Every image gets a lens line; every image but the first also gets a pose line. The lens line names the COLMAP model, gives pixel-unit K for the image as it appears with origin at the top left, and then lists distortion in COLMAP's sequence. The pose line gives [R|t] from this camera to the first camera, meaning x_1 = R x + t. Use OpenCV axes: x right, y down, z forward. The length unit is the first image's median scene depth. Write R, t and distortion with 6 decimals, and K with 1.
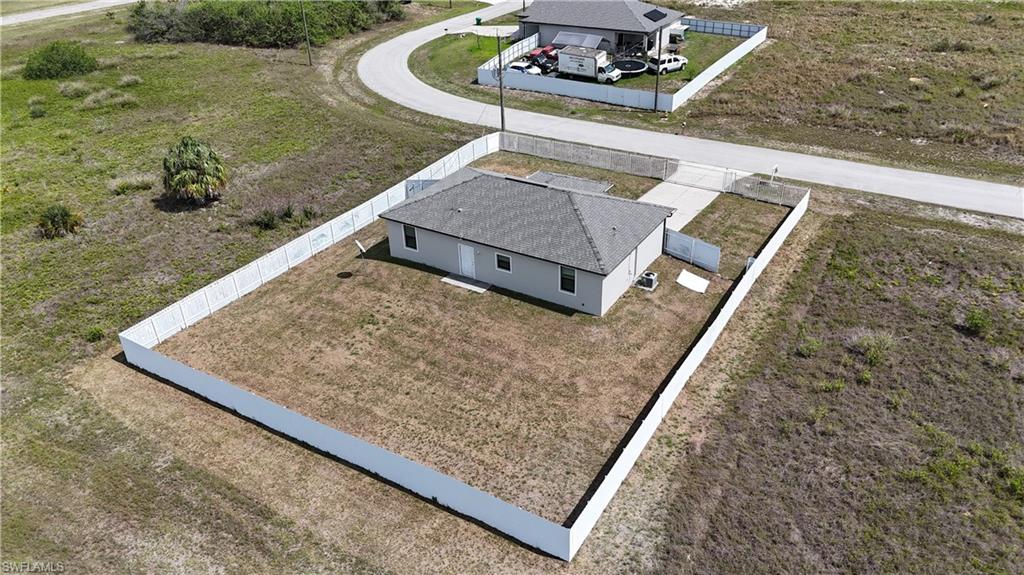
lens RADIAL K [[764.6, 0, 512.0], [0, 764.6, 287.5], [0, 0, 1]] dist [0.076769, -0.089393]
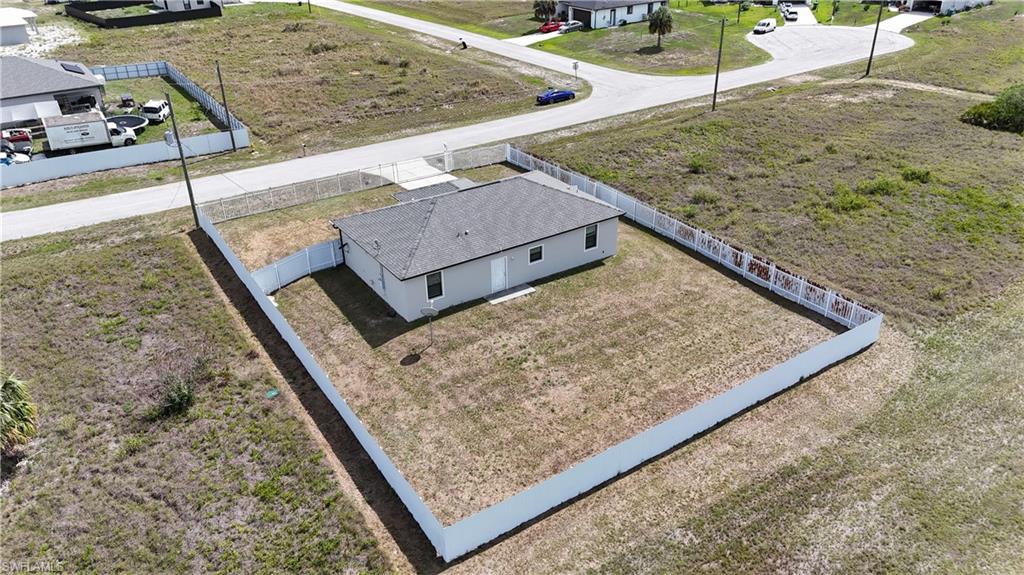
lens RADIAL K [[764.6, 0, 512.0], [0, 764.6, 287.5], [0, 0, 1]] dist [0.076769, -0.089393]
pose [[0.411774, -0.413763, 0.811938, -0.672548], [0.454360, 0.865552, 0.210656, -0.172491], [-0.789936, 0.282170, 0.544409, 0.363065]]
